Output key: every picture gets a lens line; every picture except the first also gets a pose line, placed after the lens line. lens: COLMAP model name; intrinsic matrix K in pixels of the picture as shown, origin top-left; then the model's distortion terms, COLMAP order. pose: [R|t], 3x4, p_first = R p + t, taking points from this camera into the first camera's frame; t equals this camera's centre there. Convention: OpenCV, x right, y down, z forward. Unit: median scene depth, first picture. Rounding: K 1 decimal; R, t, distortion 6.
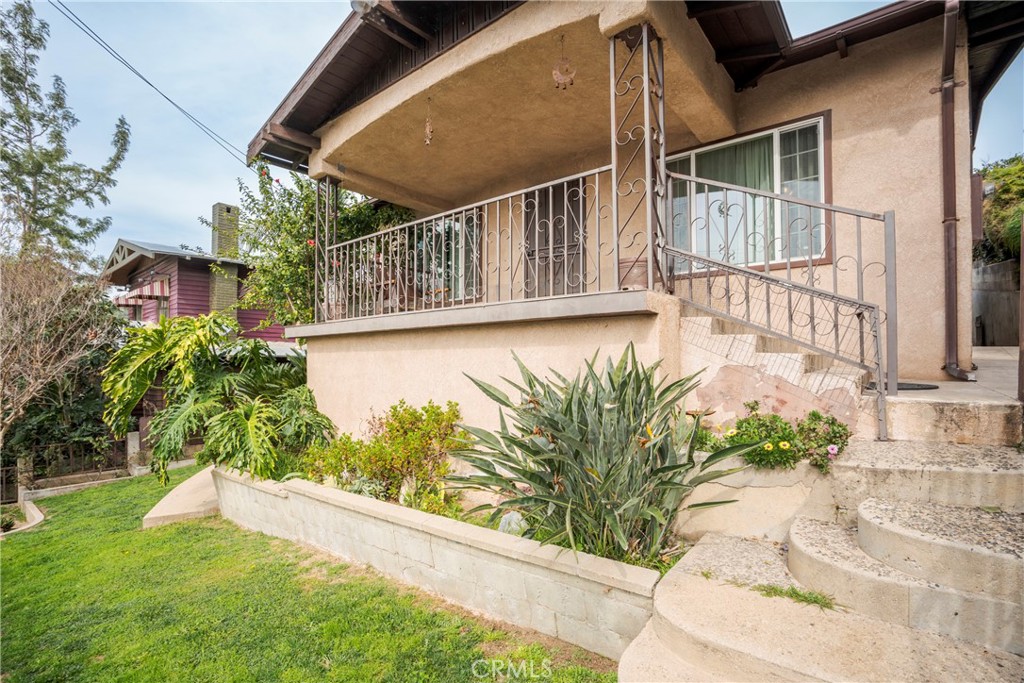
lens RADIAL K [[472.3, 0, 508.1], [0, 472.3, 341.7], [0, 0, 1]] dist [-0.051603, 0.018269]
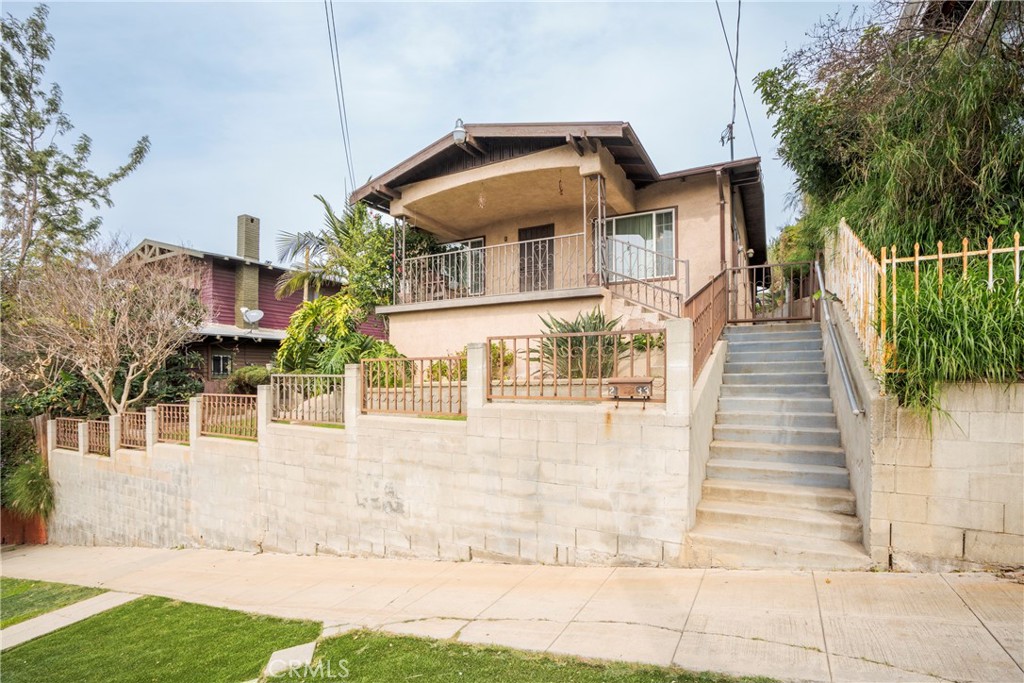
lens RADIAL K [[500.6, 0, 511.5], [0, 500.6, 356.6], [0, 0, 1]] dist [-0.059589, 0.024843]
pose [[0.978392, 0.004502, 0.206712, -0.464456], [-0.004301, 0.999990, -0.001420, 0.175013], [-0.206716, 0.000500, 0.978401, -0.974146]]
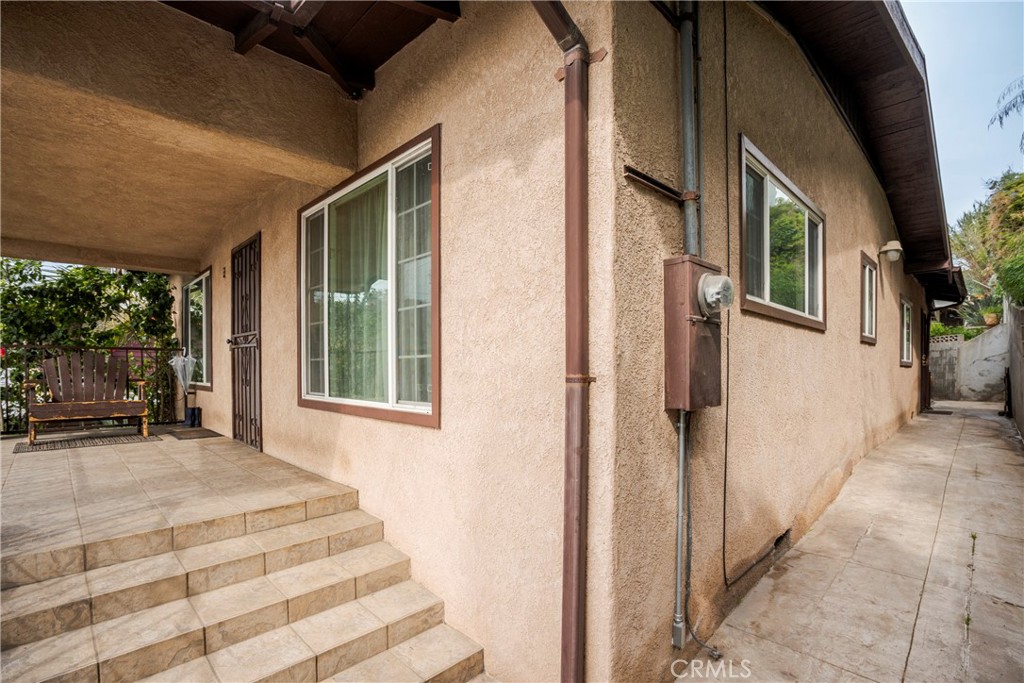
lens RADIAL K [[472.3, 0, 508.1], [0, 472.3, 341.7], [0, 0, 1]] dist [-0.051603, 0.018269]
pose [[0.993877, -0.003114, -0.110451, 0.777591], [0.002710, 0.999989, -0.003801, -0.244862], [0.110462, 0.003479, 0.993874, 0.461684]]
